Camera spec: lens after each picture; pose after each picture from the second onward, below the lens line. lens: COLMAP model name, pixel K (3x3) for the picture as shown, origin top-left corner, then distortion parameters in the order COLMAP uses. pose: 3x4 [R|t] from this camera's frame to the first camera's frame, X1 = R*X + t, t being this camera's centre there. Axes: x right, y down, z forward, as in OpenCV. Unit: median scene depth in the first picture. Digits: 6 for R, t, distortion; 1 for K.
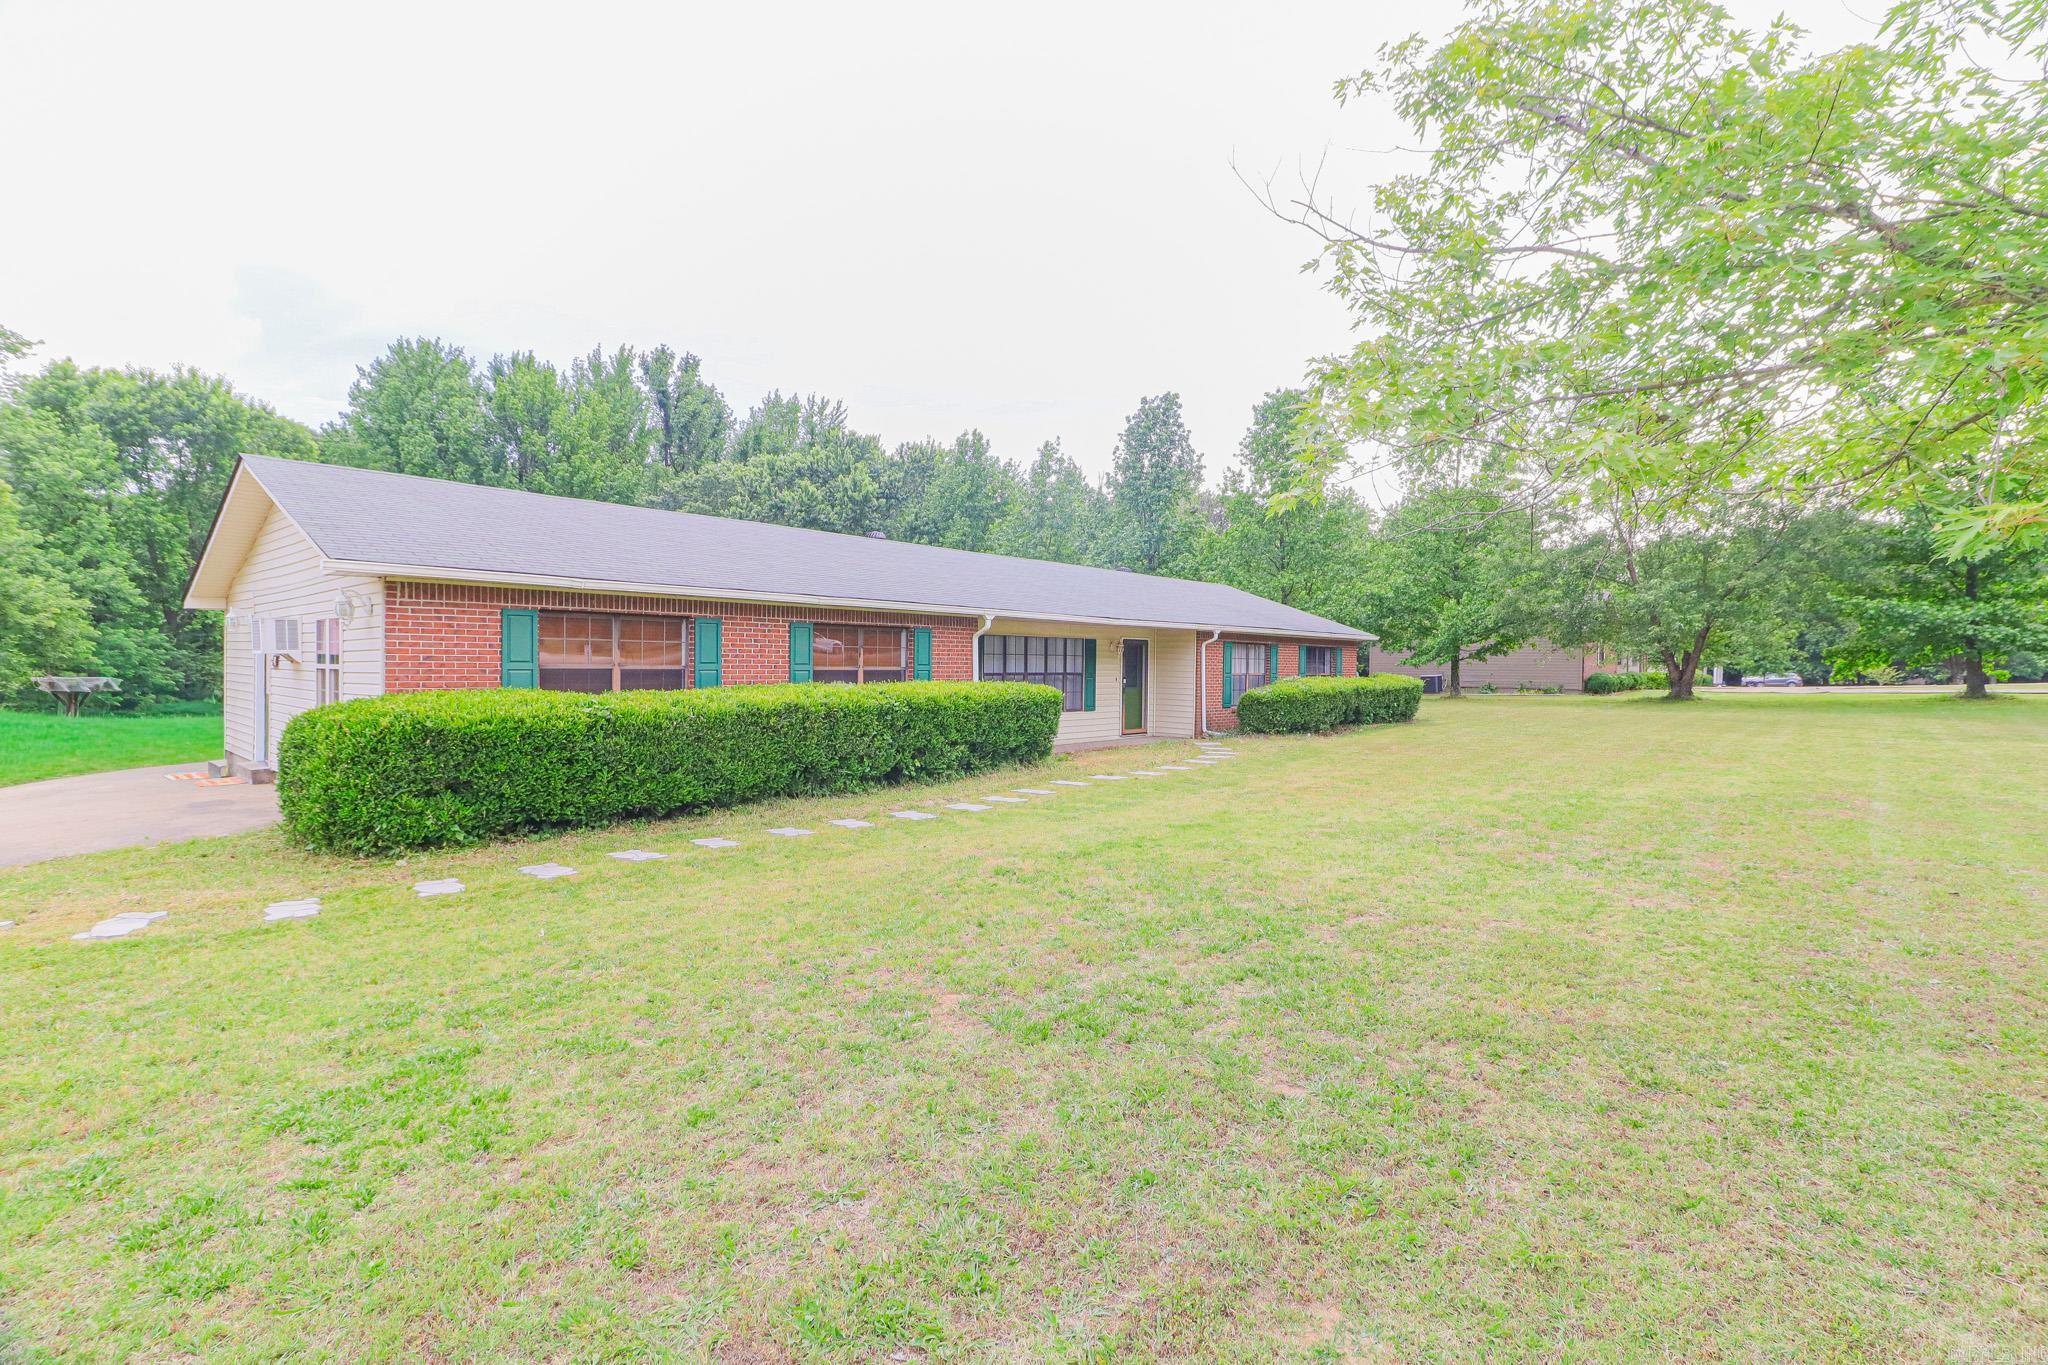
lens RADIAL K [[949.7, 0, 1072.5], [0, 949.7, 644.4], [0, 0, 1]] dist [0.011438, -0.021871]
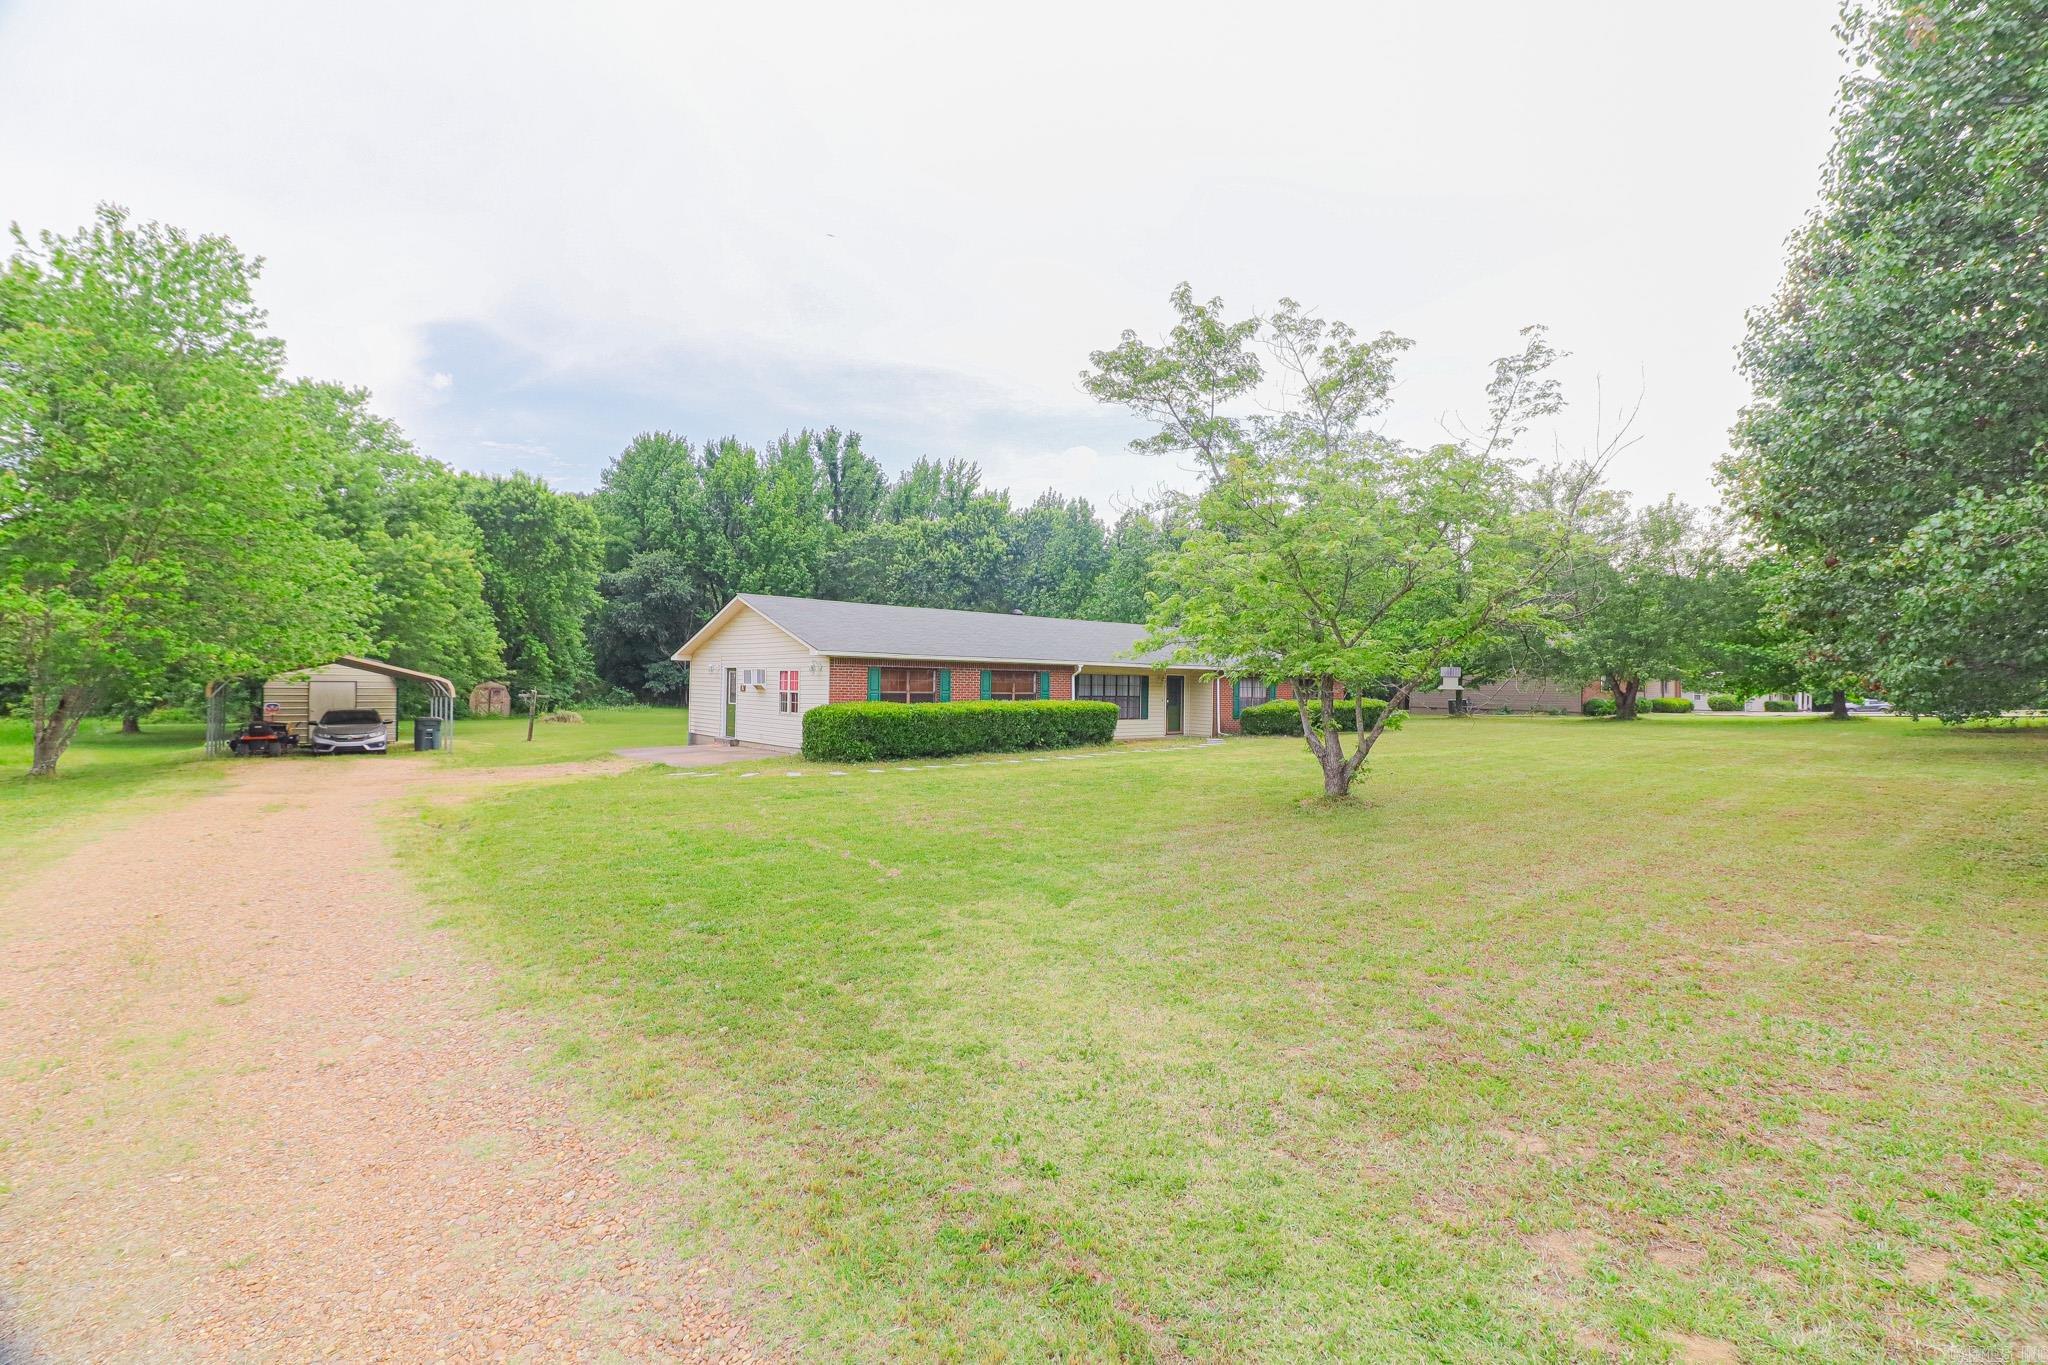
lens RADIAL K [[978.3, 0, 1031.4], [0, 978.3, 673.9], [0, 0, 1]] dist [0.018213, -0.023401]
pose [[0.986343, 0.003355, -0.164668, 0.092629], [-0.001731, 0.999948, 0.010005, -0.022024], [0.164693, -0.009584, 0.986298, -0.626012]]
